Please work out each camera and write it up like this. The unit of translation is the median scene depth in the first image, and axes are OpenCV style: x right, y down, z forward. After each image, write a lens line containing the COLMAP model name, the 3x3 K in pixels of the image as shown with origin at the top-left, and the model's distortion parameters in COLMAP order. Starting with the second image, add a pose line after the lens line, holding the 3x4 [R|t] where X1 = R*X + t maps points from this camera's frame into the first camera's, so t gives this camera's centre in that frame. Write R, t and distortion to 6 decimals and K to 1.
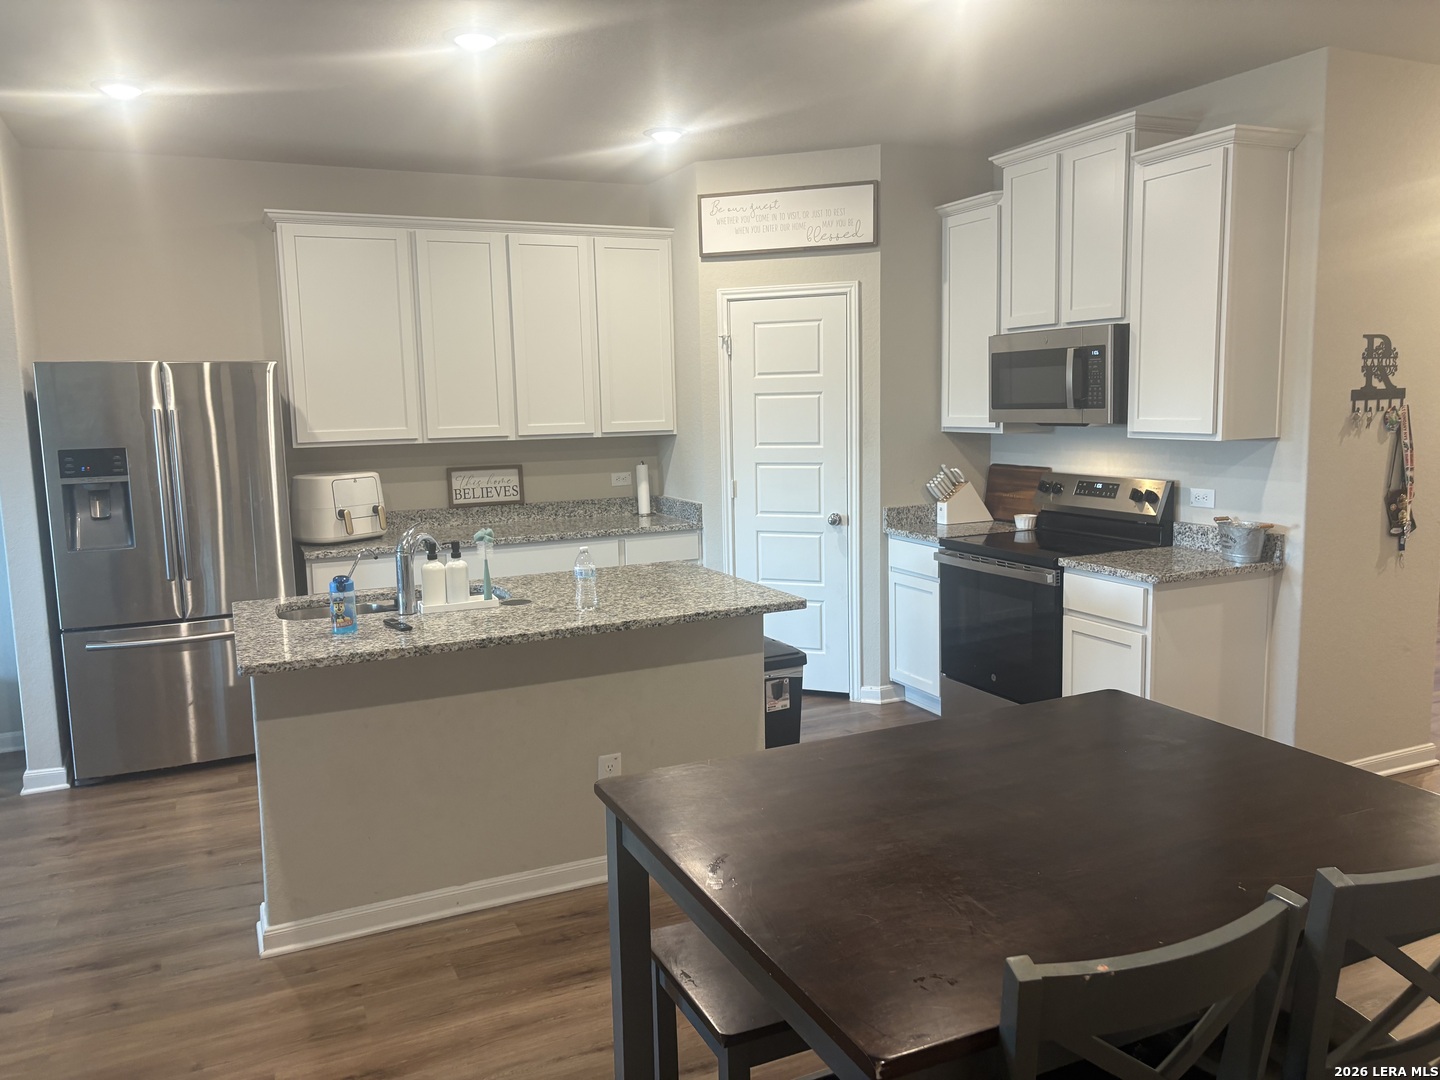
lens RADIAL K [[1103.5, 0, 720.0], [0, 1103.5, 540.0], [0, 0, 1]] dist [0.043610, -0.033712]
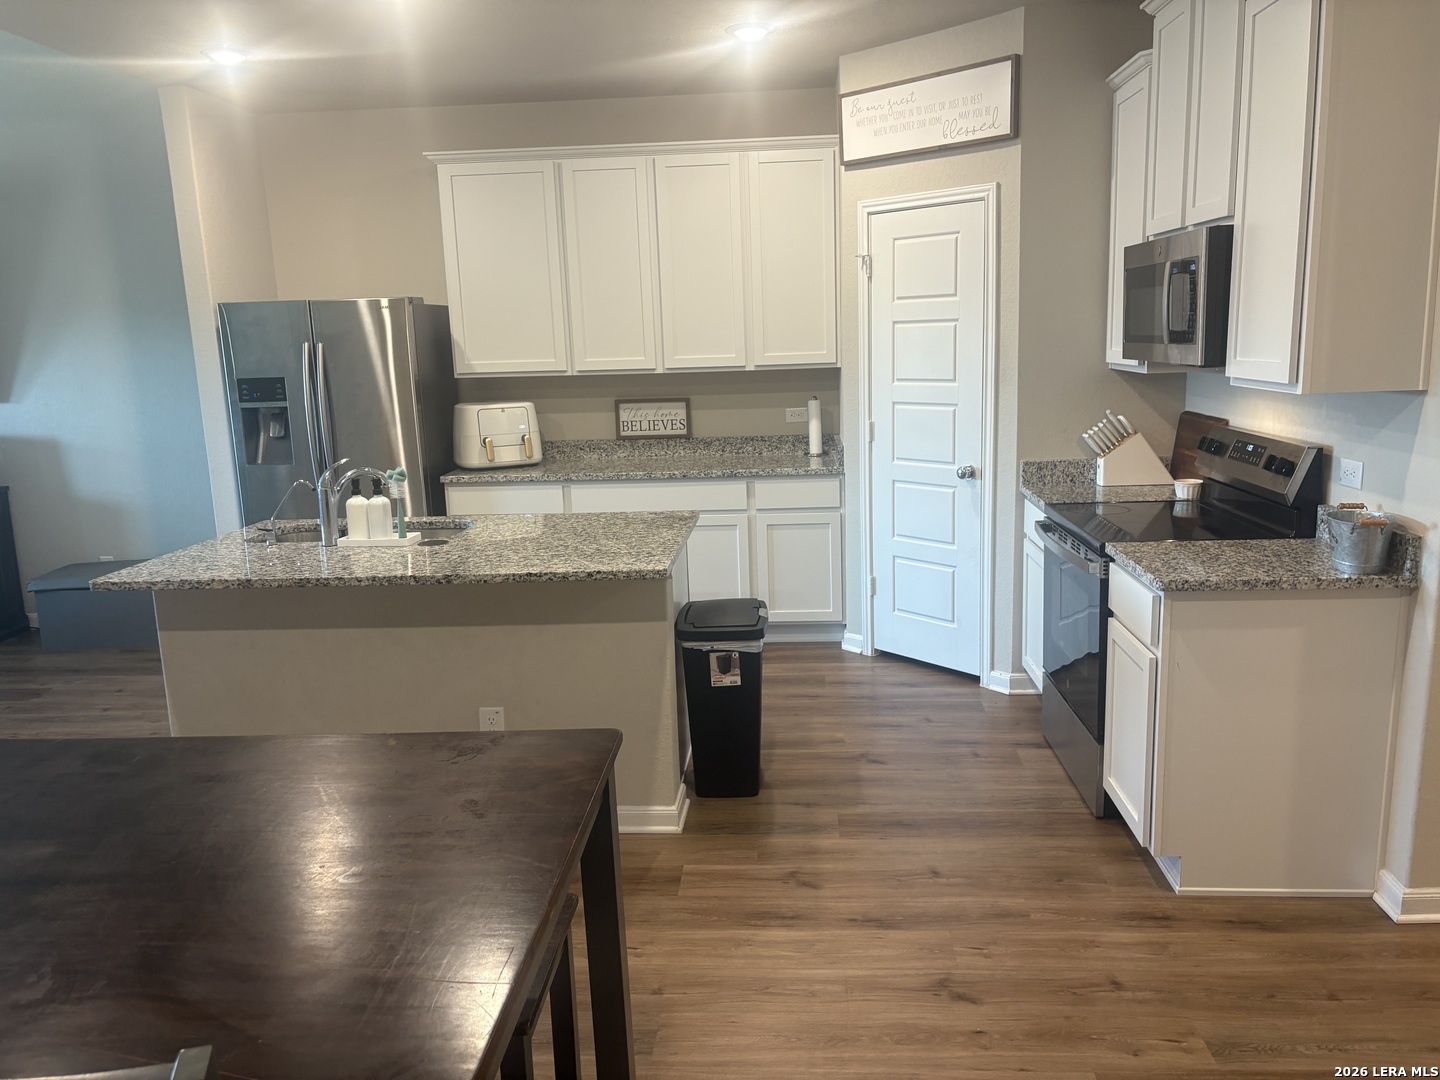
lens RADIAL K [[1103.5, 0, 720.0], [0, 1103.5, 540.0], [0, 0, 1]] dist [0.043610, -0.033712]
pose [[0.881378, 0.083669, -0.464943, 0.340997], [-0.050305, 0.995218, 0.083733, -0.028815], [0.469725, -0.050412, 0.881372, 0.161691]]
